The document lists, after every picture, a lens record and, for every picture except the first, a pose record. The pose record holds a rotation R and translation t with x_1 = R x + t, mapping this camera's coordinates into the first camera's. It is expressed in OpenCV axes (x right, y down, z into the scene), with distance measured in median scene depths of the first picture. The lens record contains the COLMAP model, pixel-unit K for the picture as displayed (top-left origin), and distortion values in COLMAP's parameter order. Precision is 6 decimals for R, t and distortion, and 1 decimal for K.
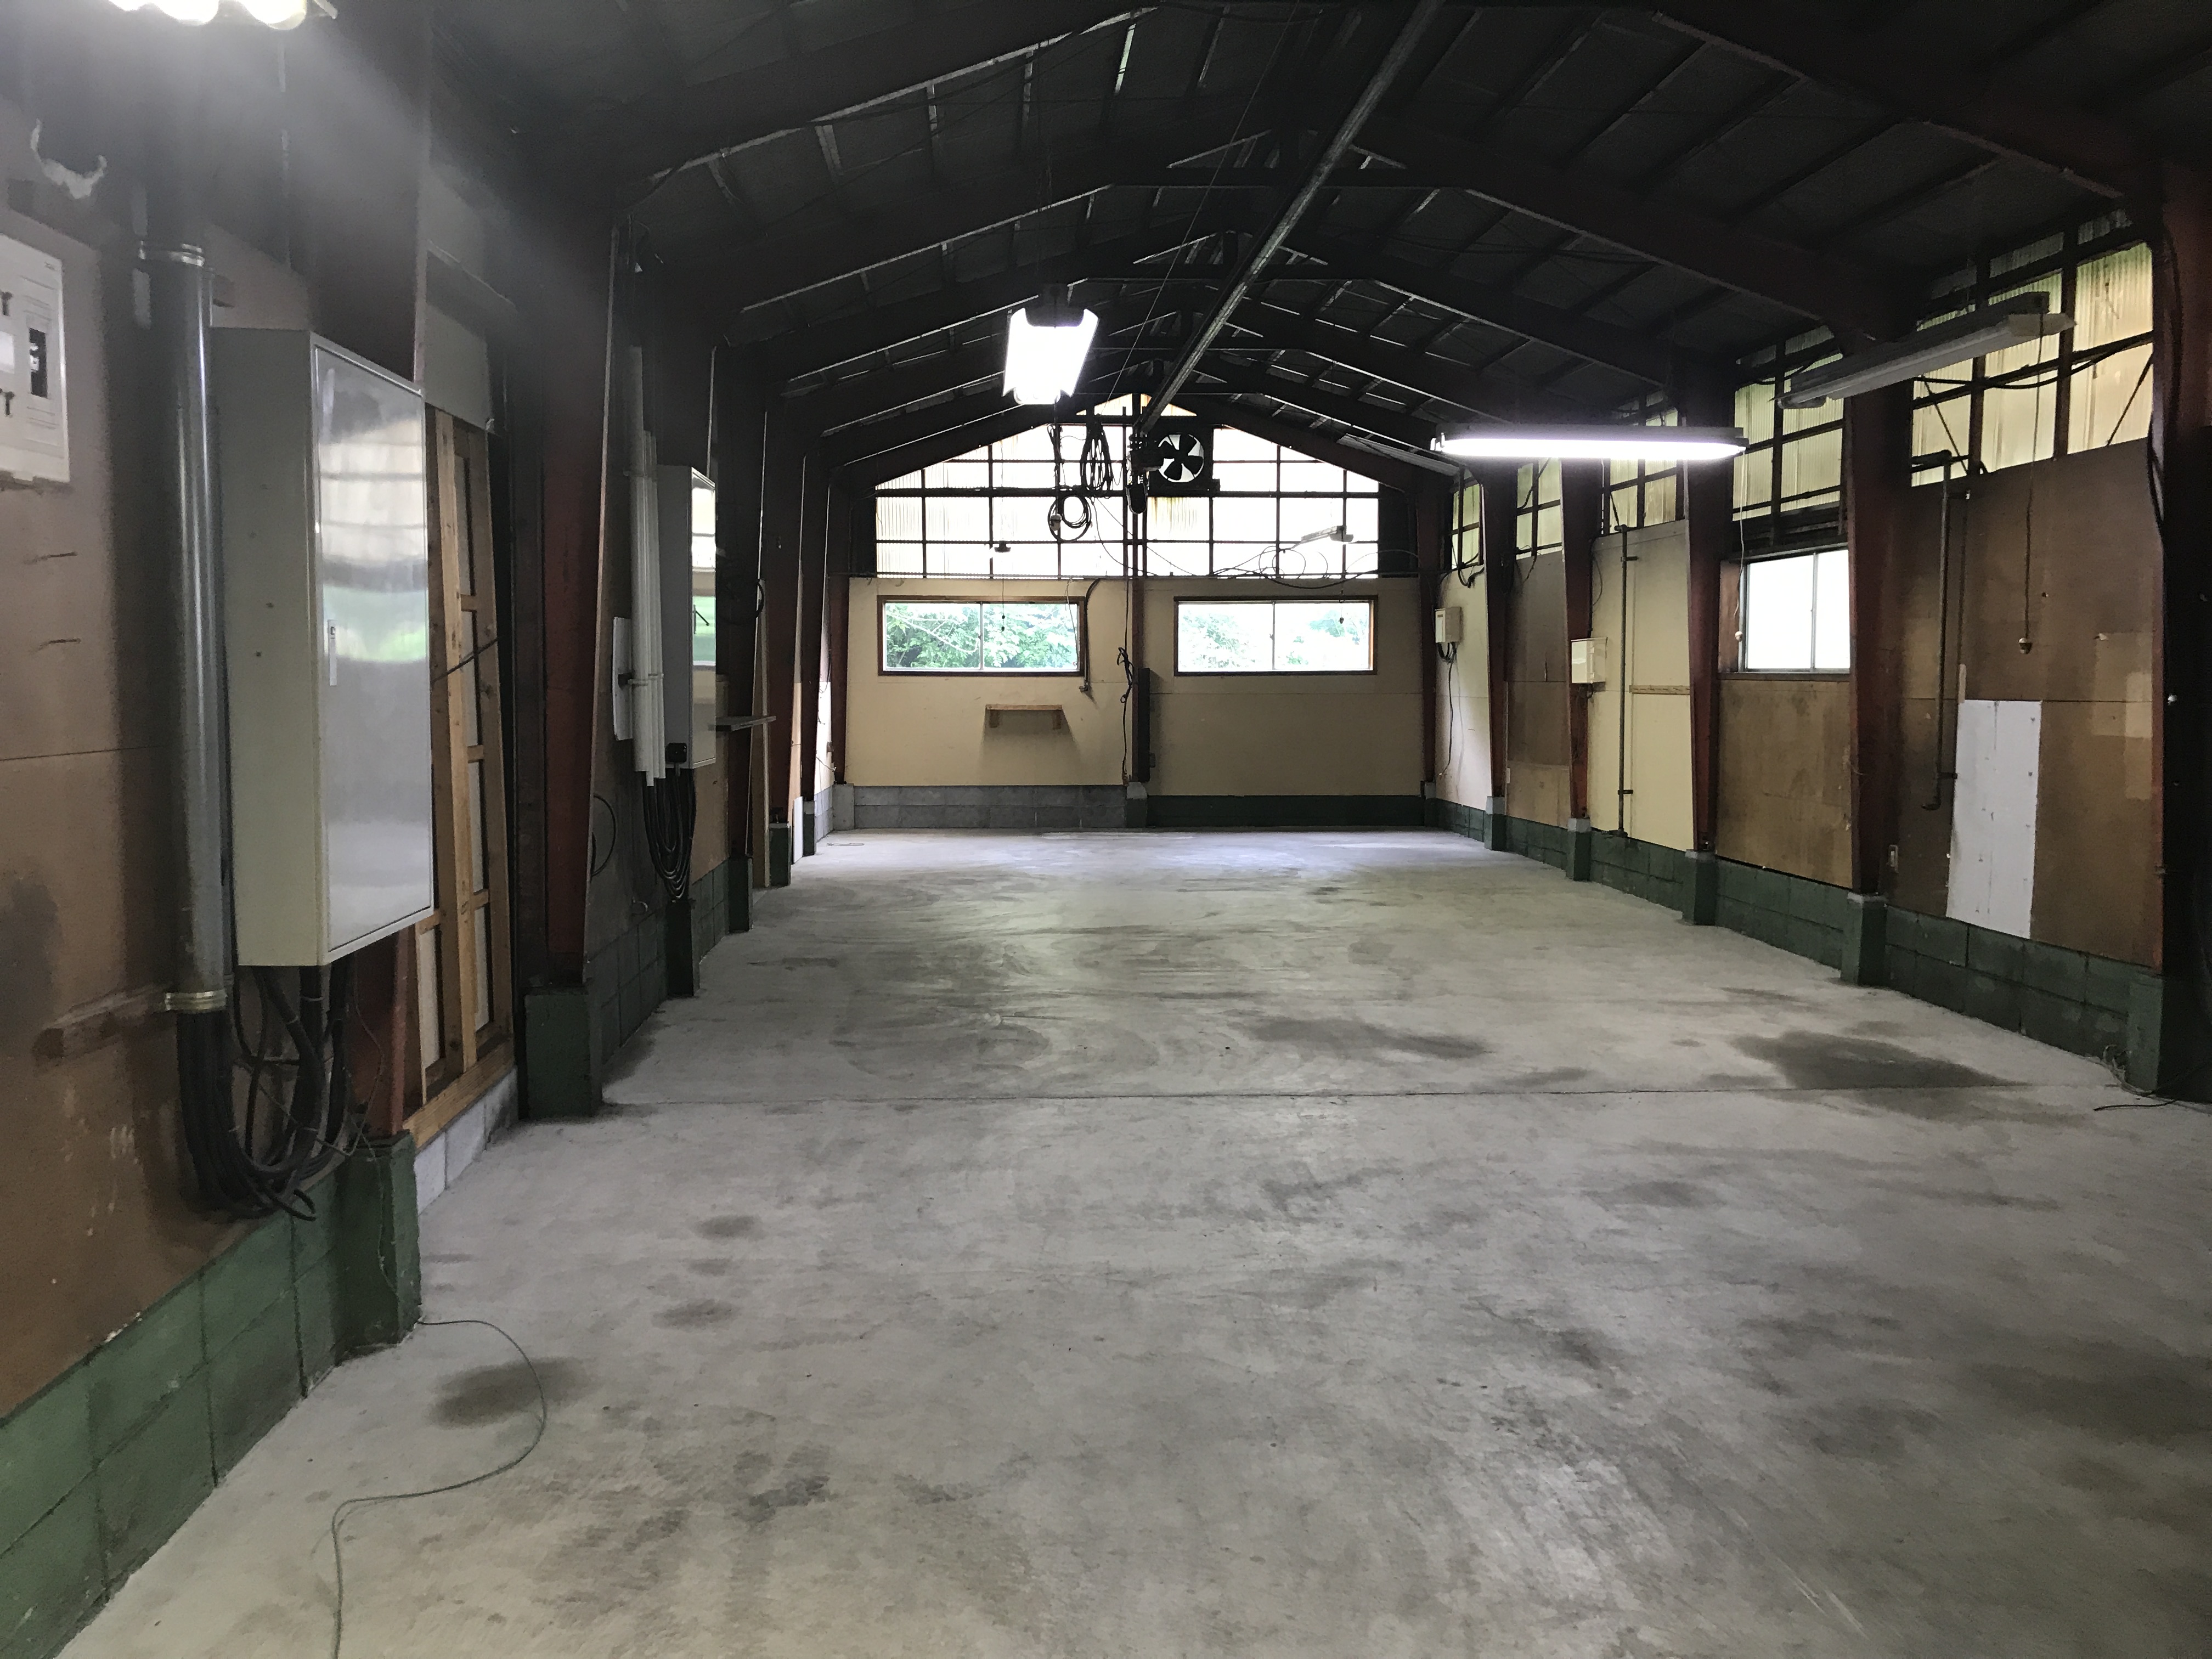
lens RADIAL K [[1820.2, 0, 1084.6], [0, 1820.2, 836.1], [0, 0, 1]] dist [0.044148, -0.057444]
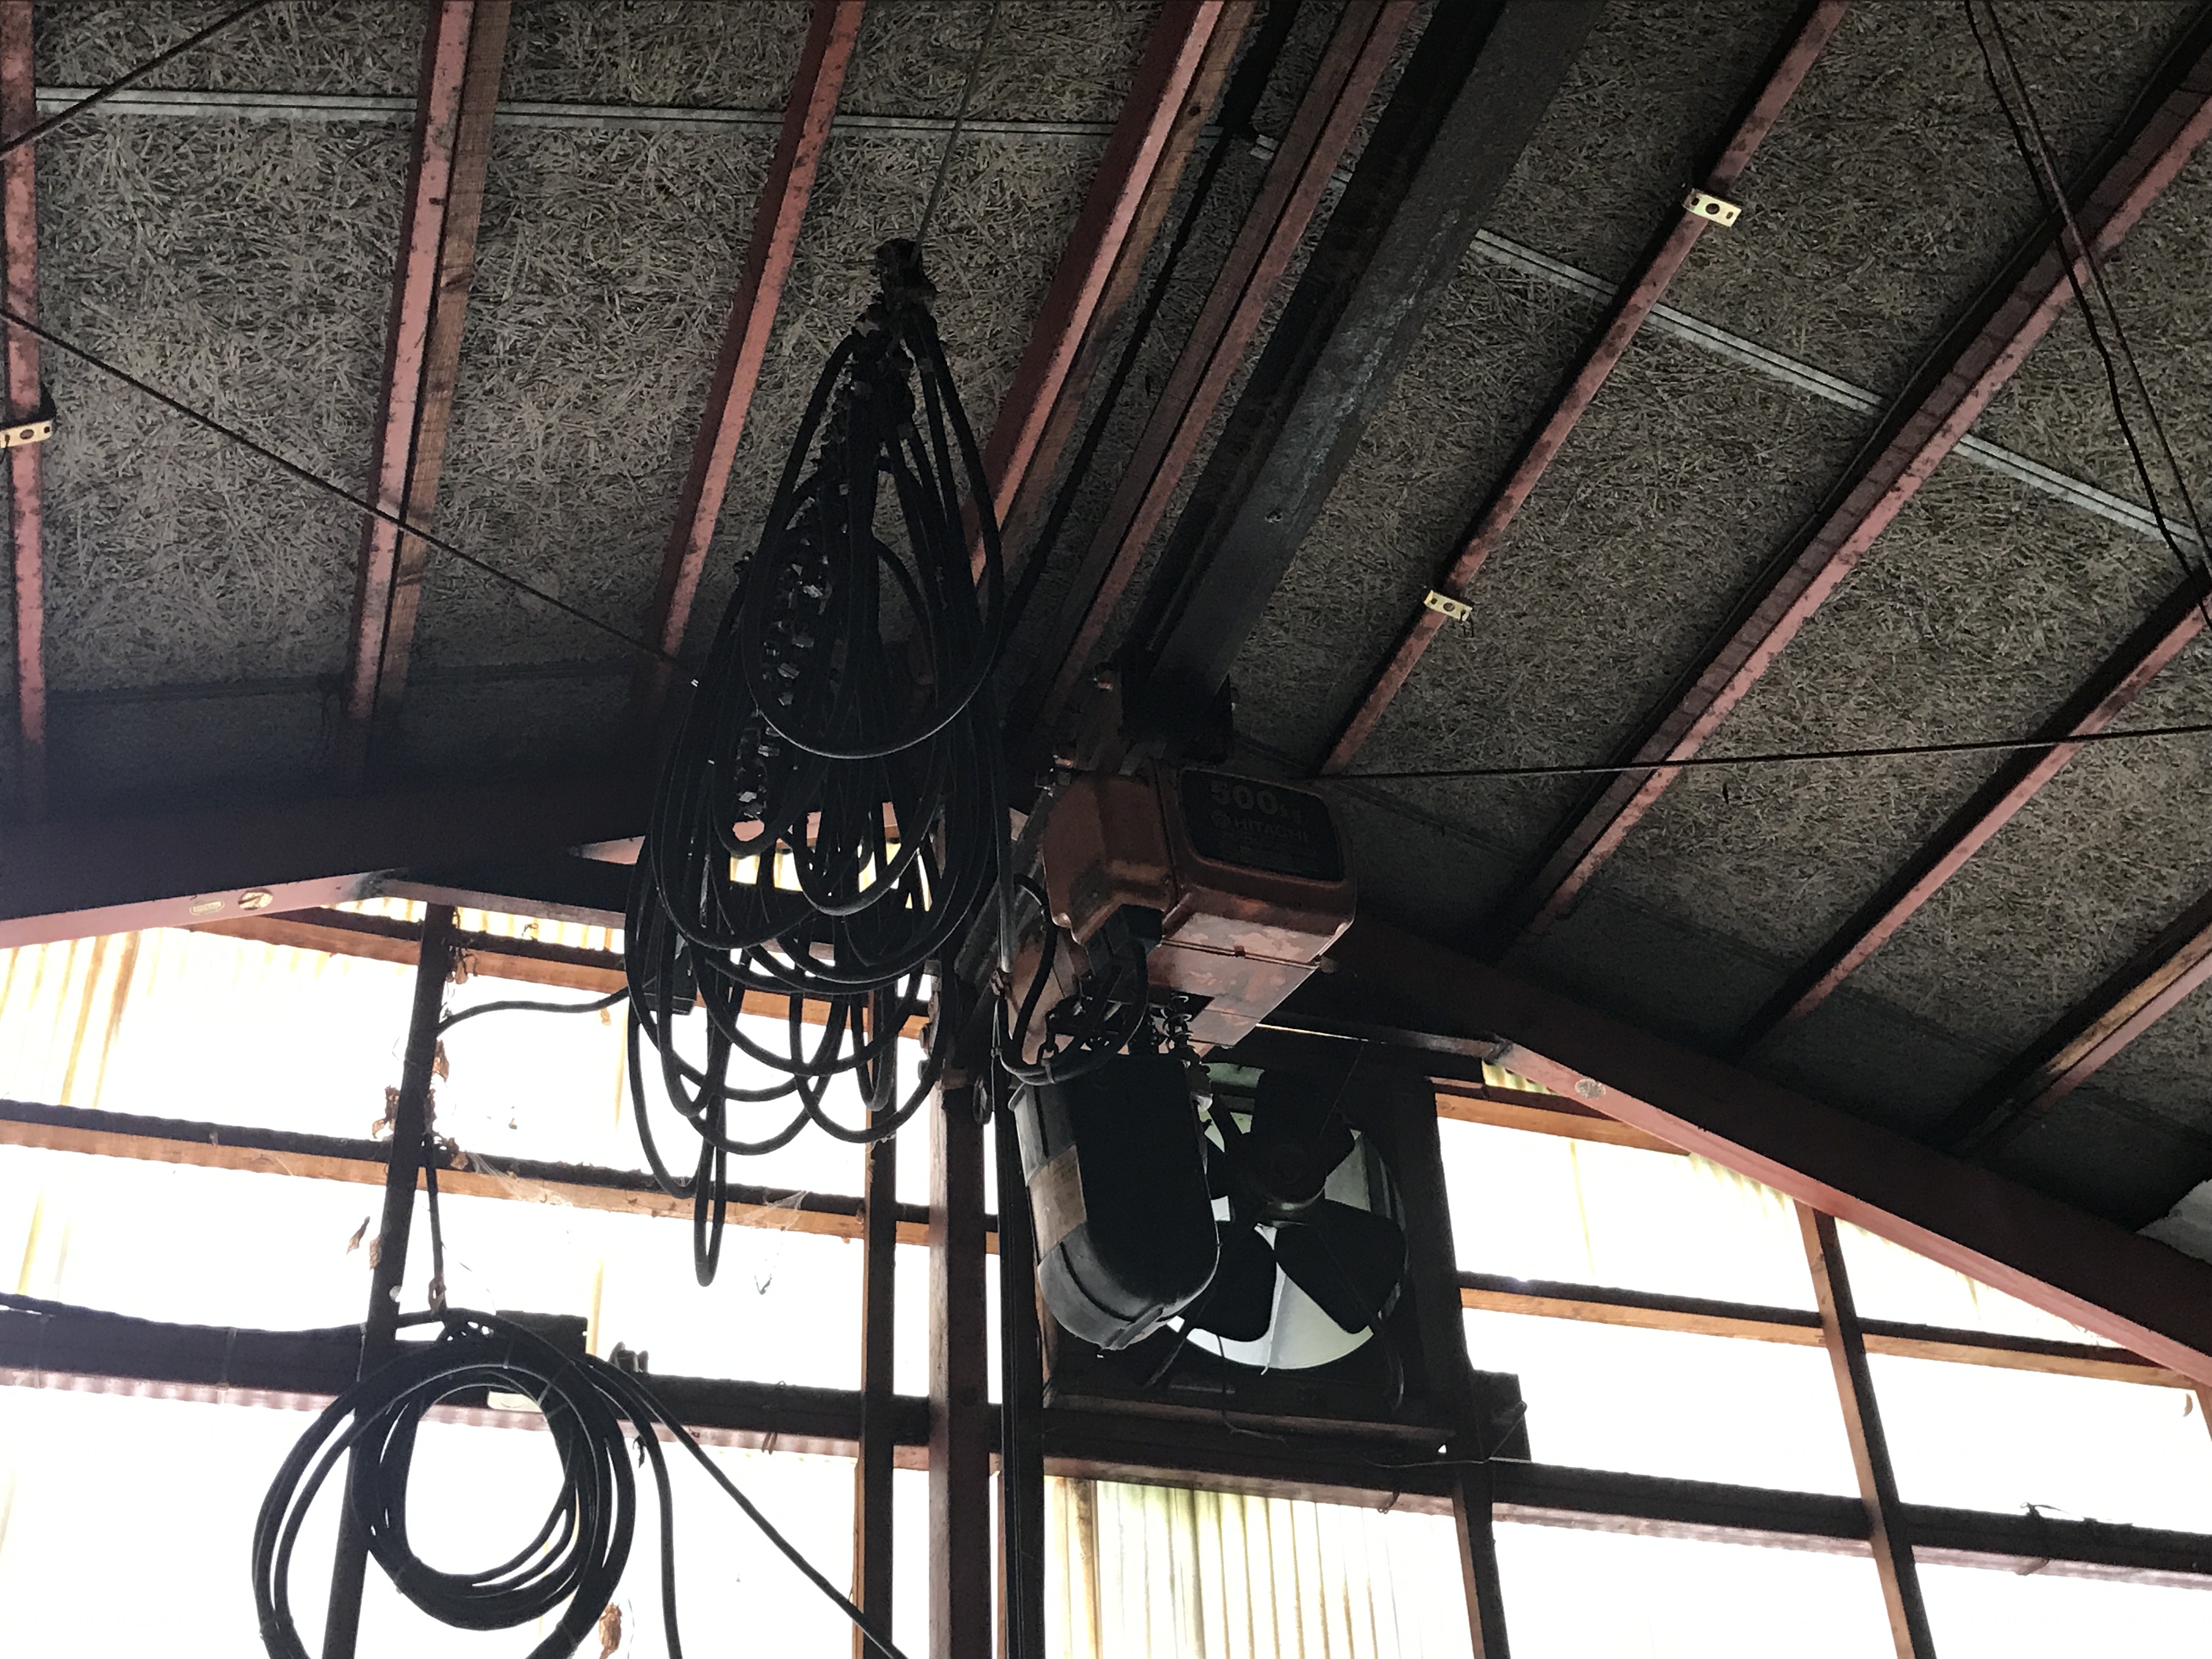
lens RADIAL K [[2617.2, 0, 1093.7], [0, 2617.2, 826.7], [0, 0, 1]] dist [0.031052, 0.000000]
pose [[0.967567, 0.120555, 0.221994, -0.026252], [0.056441, 0.753399, -0.655137, -0.224155], [-0.246230, 0.646418, 0.722160, 1.984165]]
